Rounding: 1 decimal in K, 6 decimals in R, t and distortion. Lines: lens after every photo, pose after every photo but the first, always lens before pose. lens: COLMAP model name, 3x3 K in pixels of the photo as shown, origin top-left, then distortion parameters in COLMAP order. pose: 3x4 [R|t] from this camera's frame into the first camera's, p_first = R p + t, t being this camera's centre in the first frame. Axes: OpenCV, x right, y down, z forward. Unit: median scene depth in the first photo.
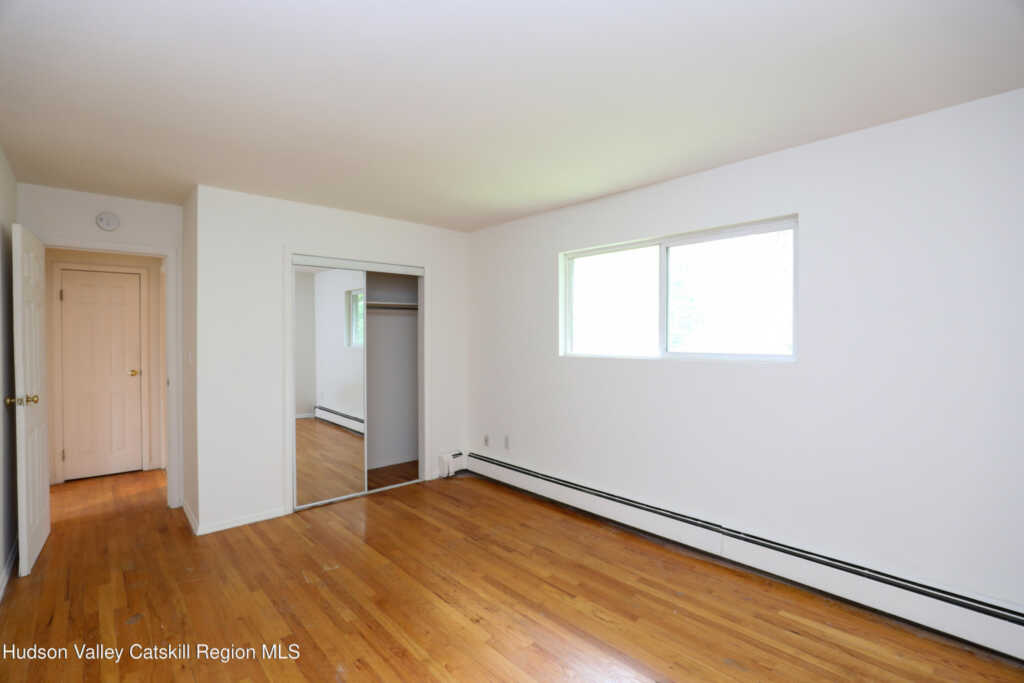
lens RADIAL K [[467.4, 0, 507.5], [0, 467.4, 342.7], [0, 0, 1]] dist [-0.036605, 0.000388]
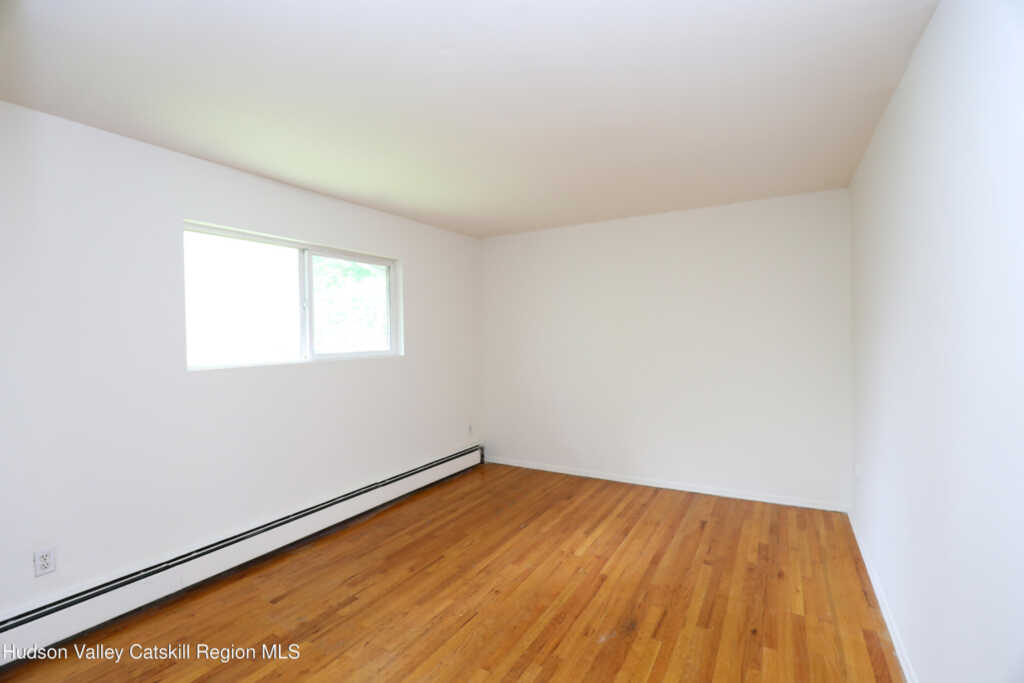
lens RADIAL K [[467.4, 0, 507.5], [0, 467.4, 342.7], [0, 0, 1]] dist [-0.036605, 0.000388]
pose [[-0.304325, -0.002825, 0.952564, -0.891550], [0.035993, 0.999247, 0.014462, -0.006253], [-0.951888, 0.038687, -0.303994, 1.017855]]
